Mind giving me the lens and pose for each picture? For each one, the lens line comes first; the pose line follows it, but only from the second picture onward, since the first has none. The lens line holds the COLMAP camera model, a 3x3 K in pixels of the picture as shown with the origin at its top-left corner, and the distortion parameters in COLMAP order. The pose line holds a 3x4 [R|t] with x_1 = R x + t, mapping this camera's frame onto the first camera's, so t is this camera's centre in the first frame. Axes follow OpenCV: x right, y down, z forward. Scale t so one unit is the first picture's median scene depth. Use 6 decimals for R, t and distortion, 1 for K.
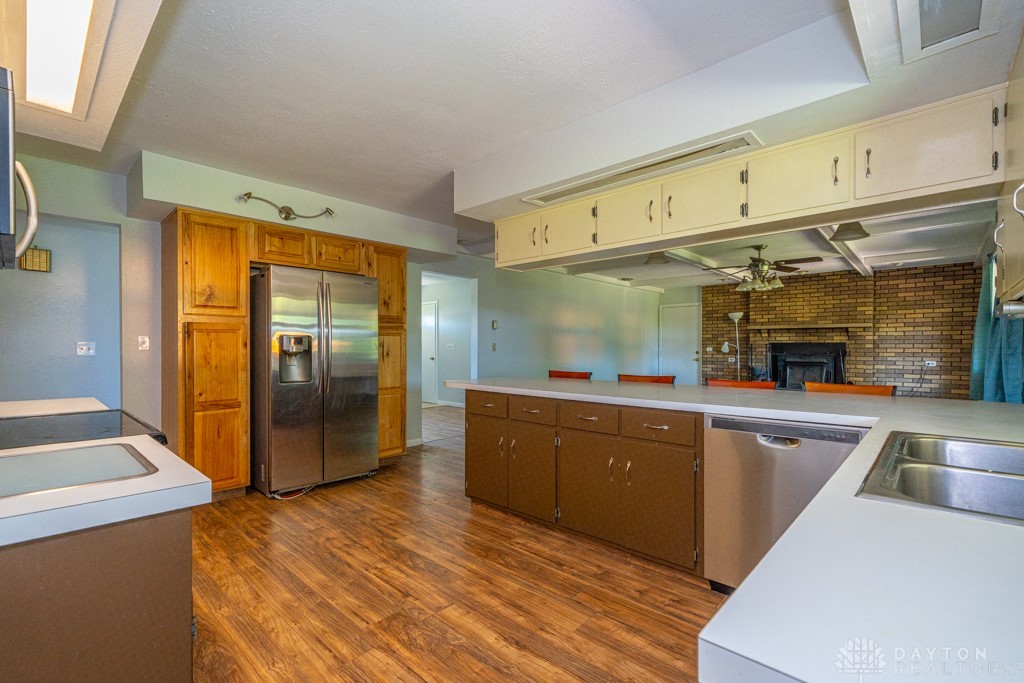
lens RADIAL K [[466.4, 0, 505.8], [0, 466.4, 347.3], [0, 0, 1]] dist [0.000747, -0.001042]
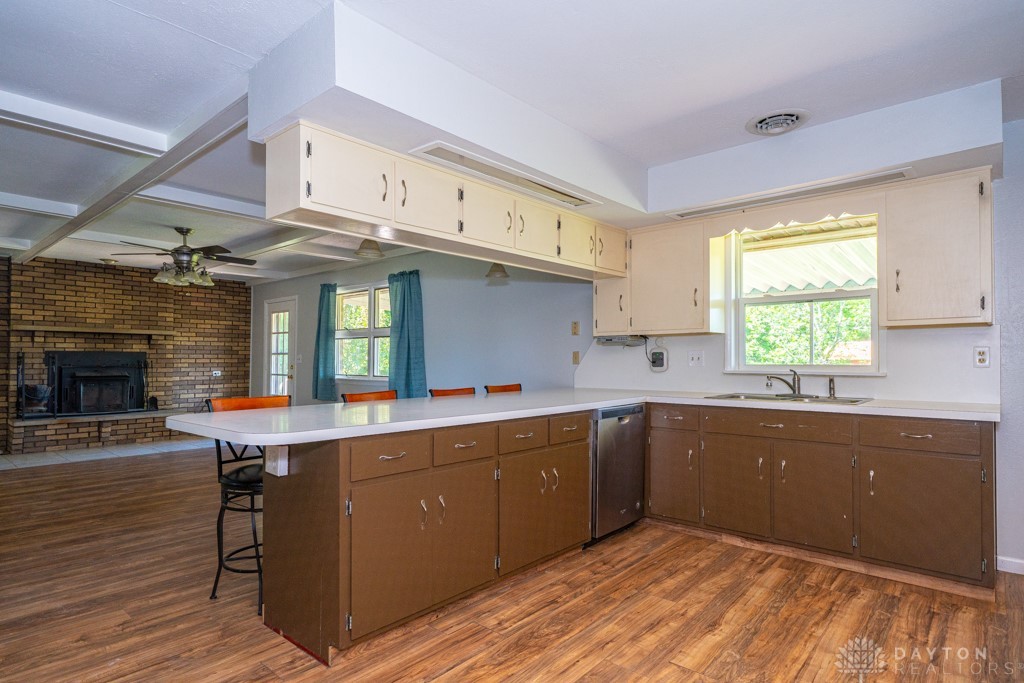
lens RADIAL K [[551.6, 0, 507.0], [0, 551.6, 343.8], [0, 0, 1]] dist [0.001203, 0.001003]
pose [[-0.034637, 0.026569, 0.999047, -0.329947], [-0.000840, 0.999645, -0.026614, 0.001286], [-0.999400, -0.001761, -0.034602, 0.395113]]
